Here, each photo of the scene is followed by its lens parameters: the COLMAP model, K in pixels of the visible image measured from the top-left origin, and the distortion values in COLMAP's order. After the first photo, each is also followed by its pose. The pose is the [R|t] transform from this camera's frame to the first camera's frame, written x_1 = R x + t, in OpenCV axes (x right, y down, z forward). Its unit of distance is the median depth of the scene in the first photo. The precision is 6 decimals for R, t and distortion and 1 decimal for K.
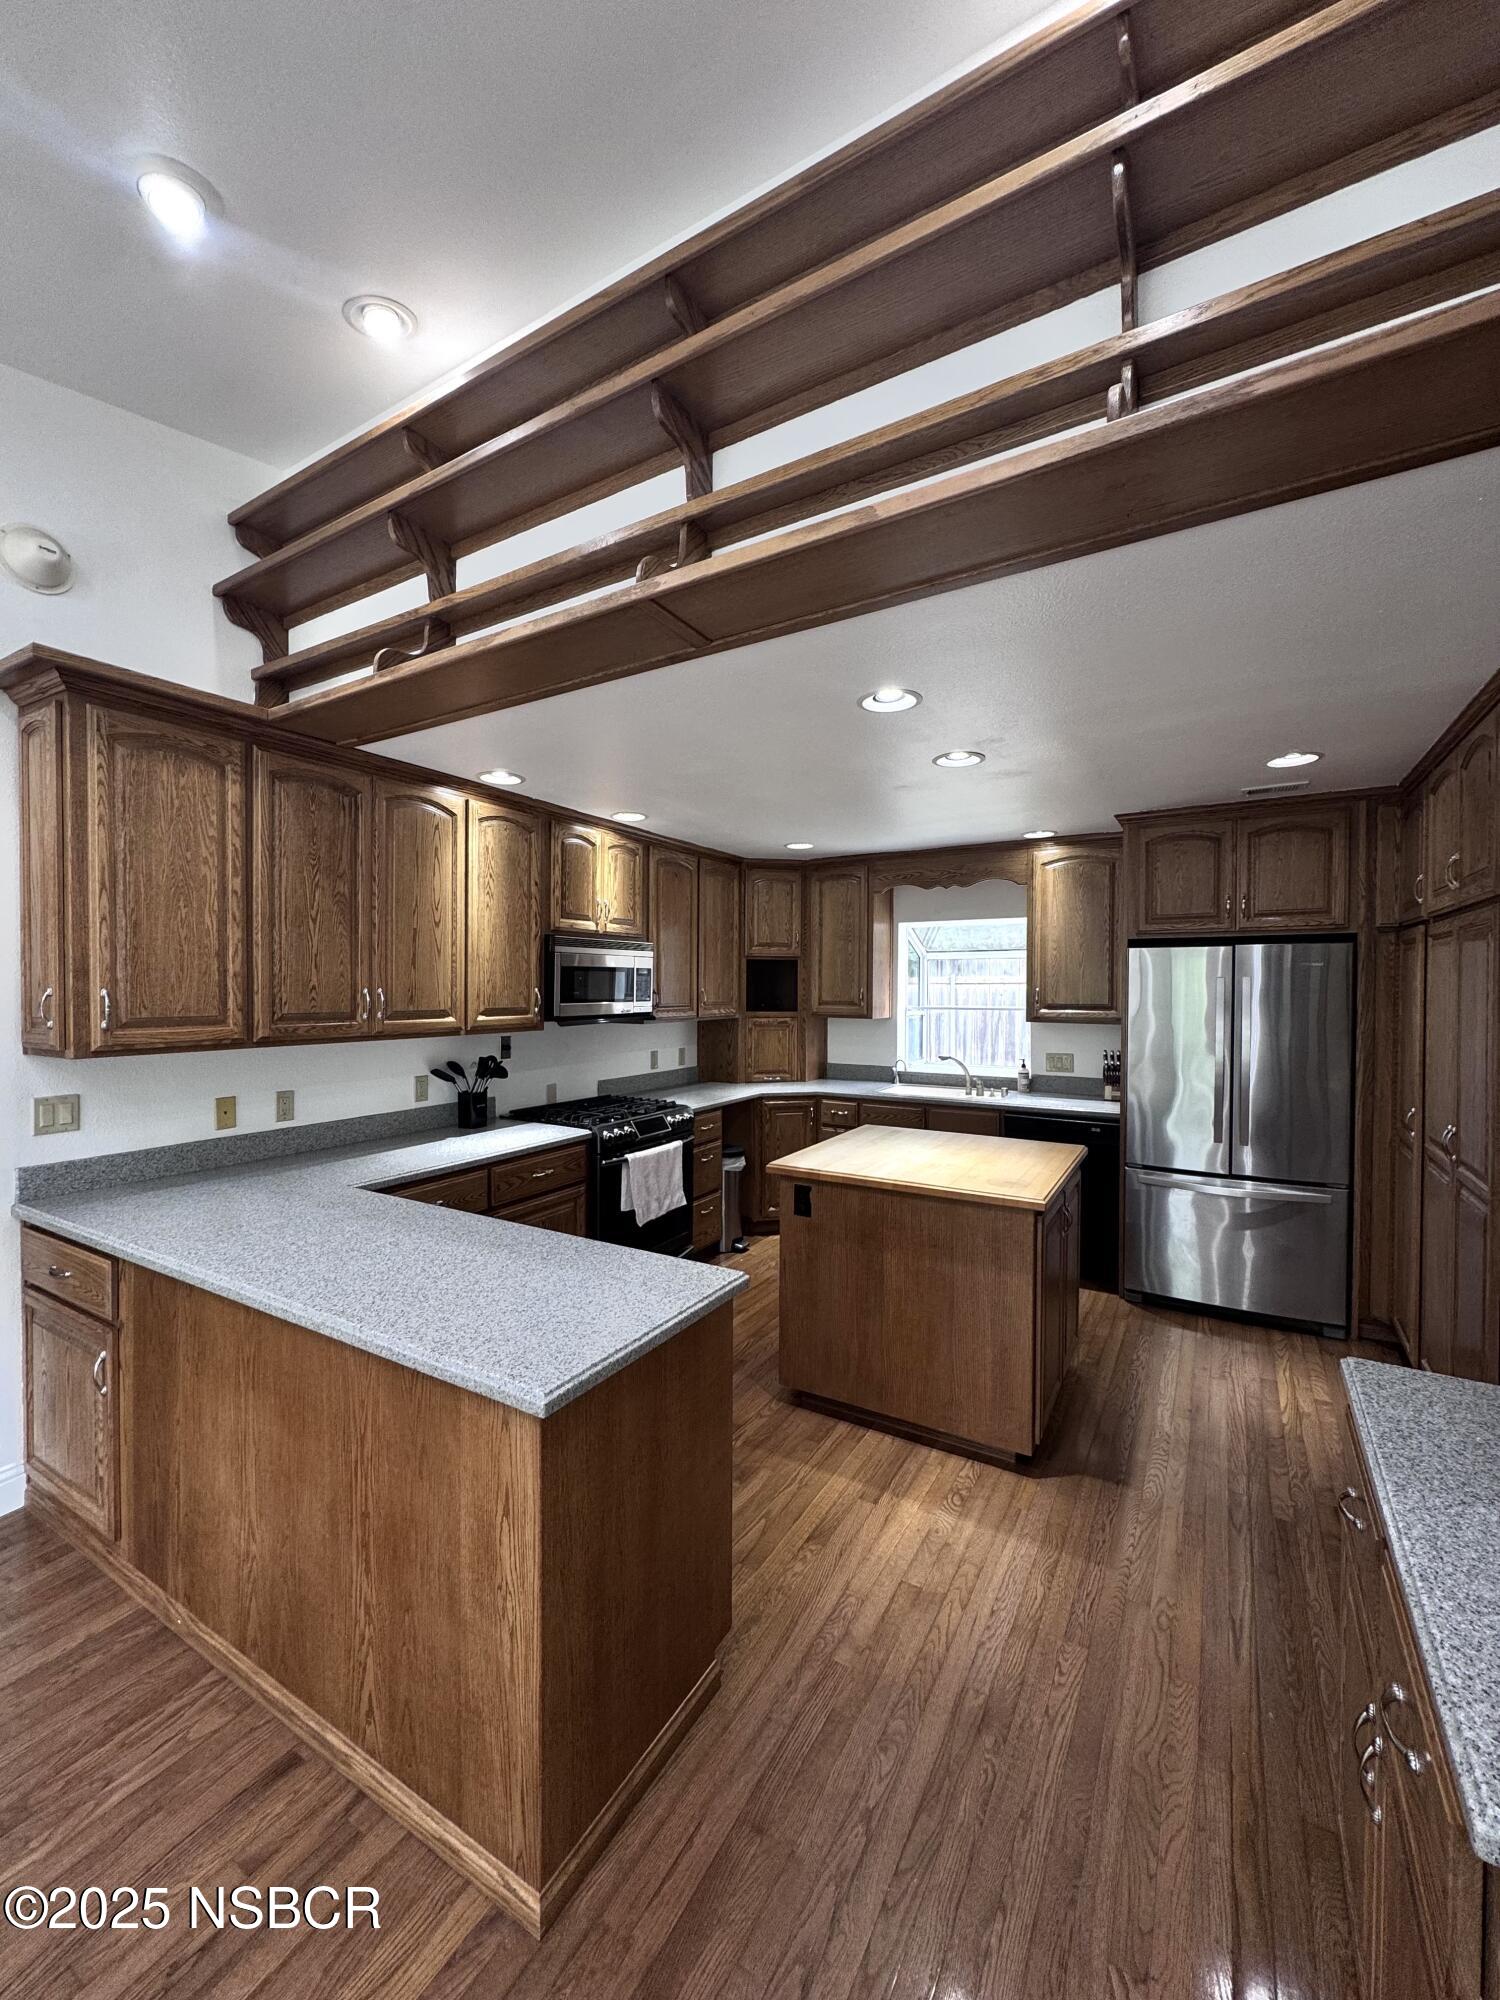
lens RADIAL K [[794.2, 0, 751.5], [0, 794.2, 996.8], [0, 0, 1]] dist [-0.000746, -0.000040]
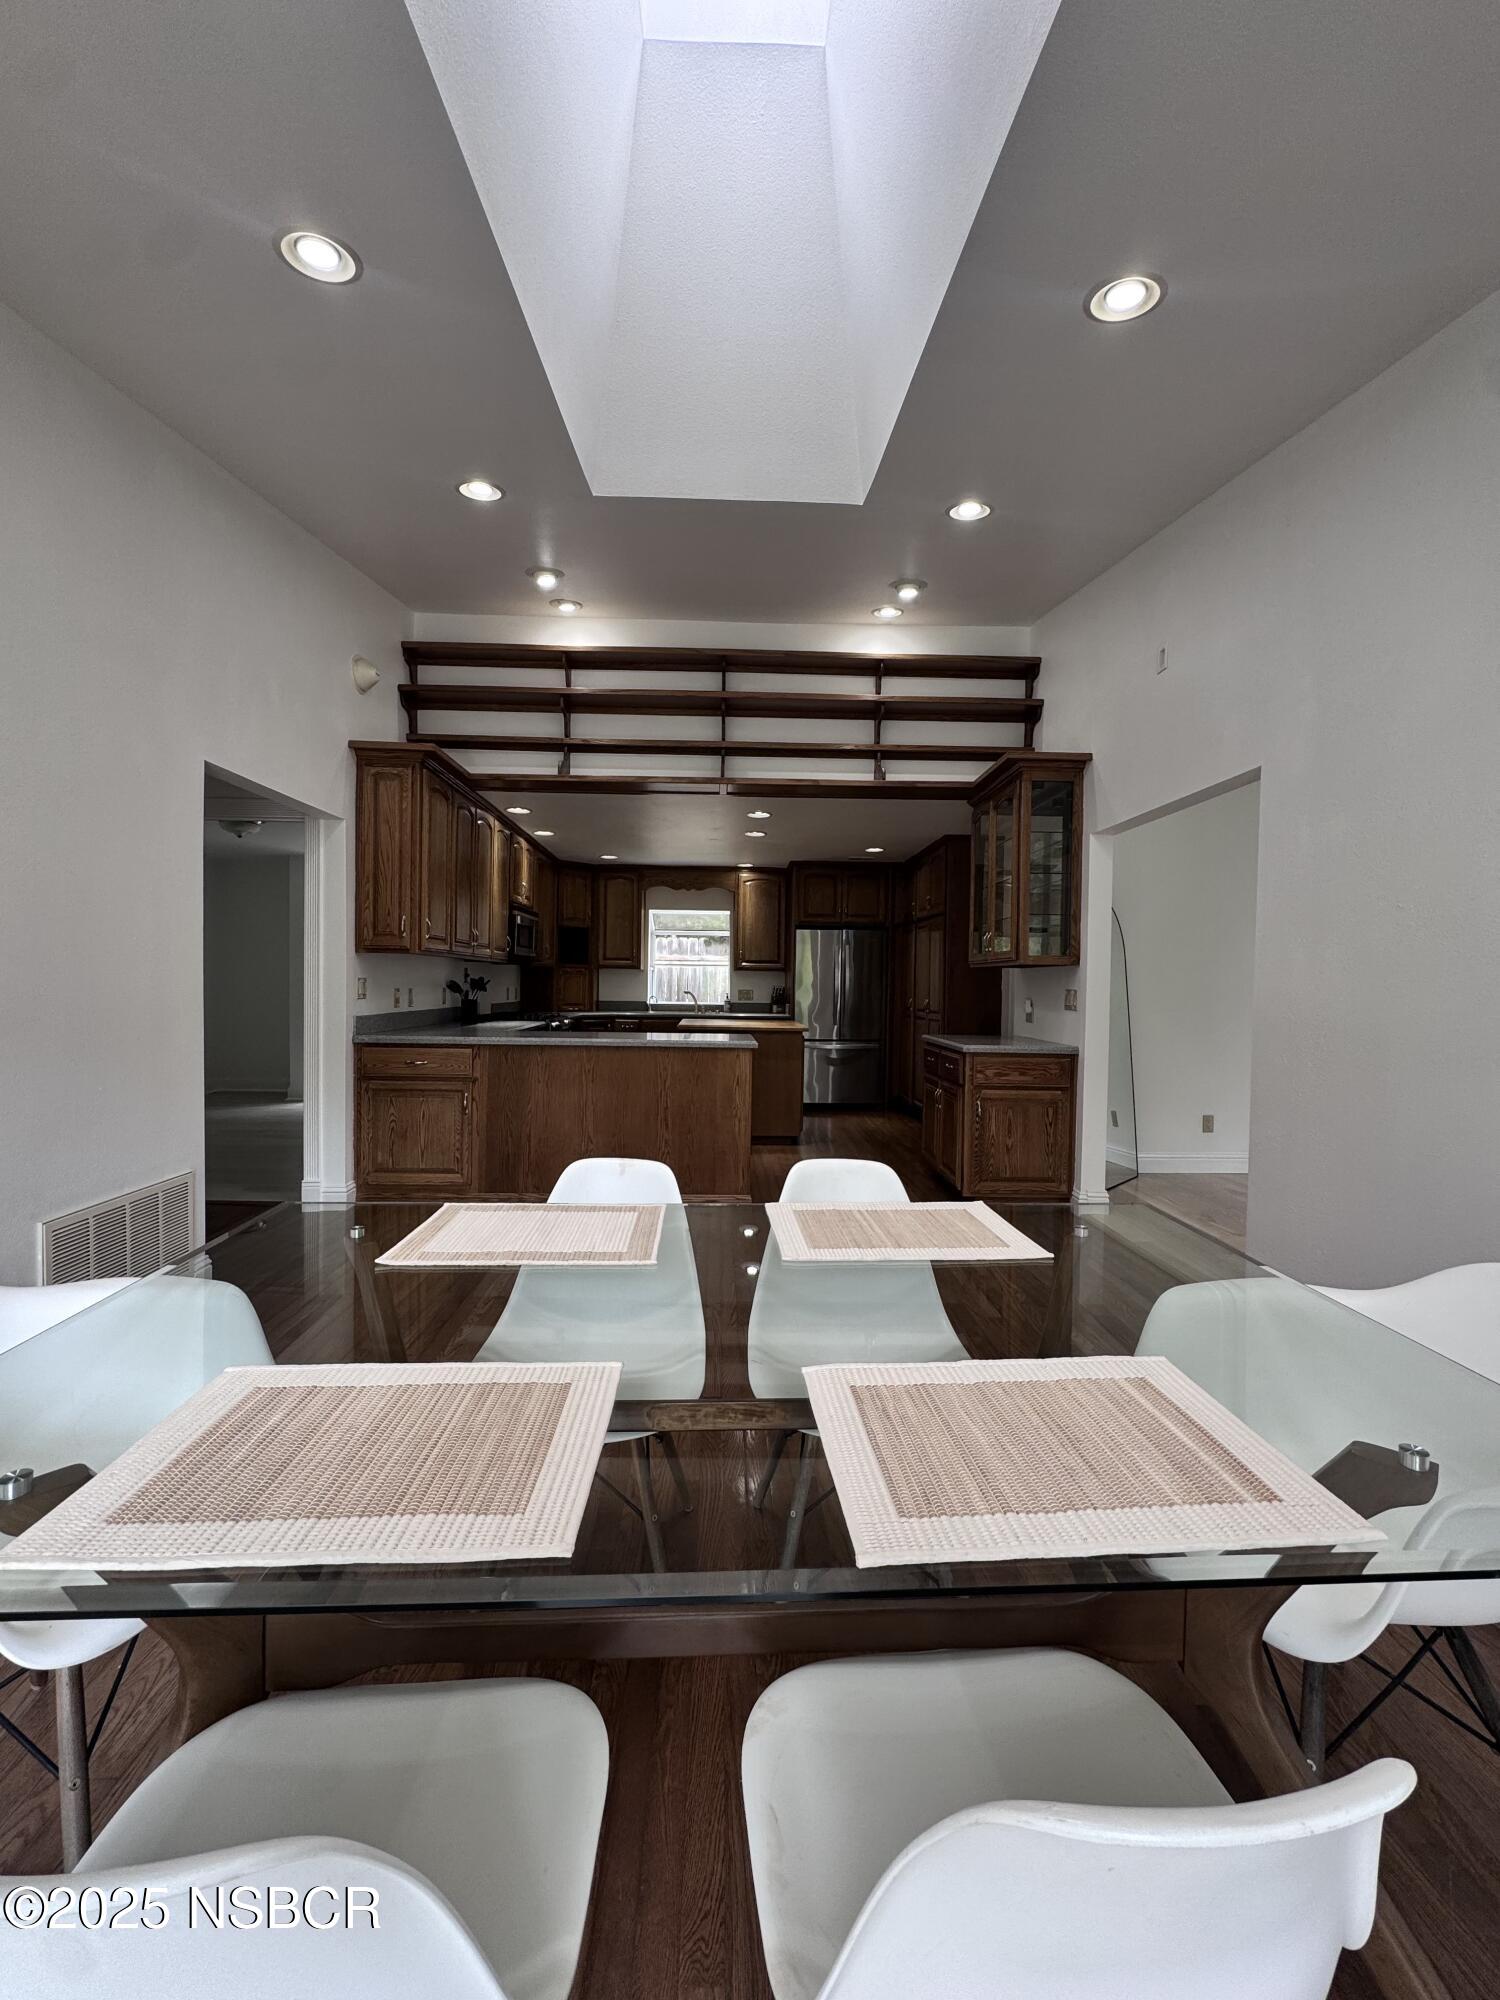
lens RADIAL K [[794.2, 0, 750.7], [0, 794.2, 1000.6], [0, 0, 1]] dist [-0.000746, -0.000040]
pose [[0.840147, -0.001225, 0.542357, -0.583769], [-0.006537, 0.999902, 0.012385, 0.077831], [-0.542319, -0.013950, 0.840057, -0.505815]]
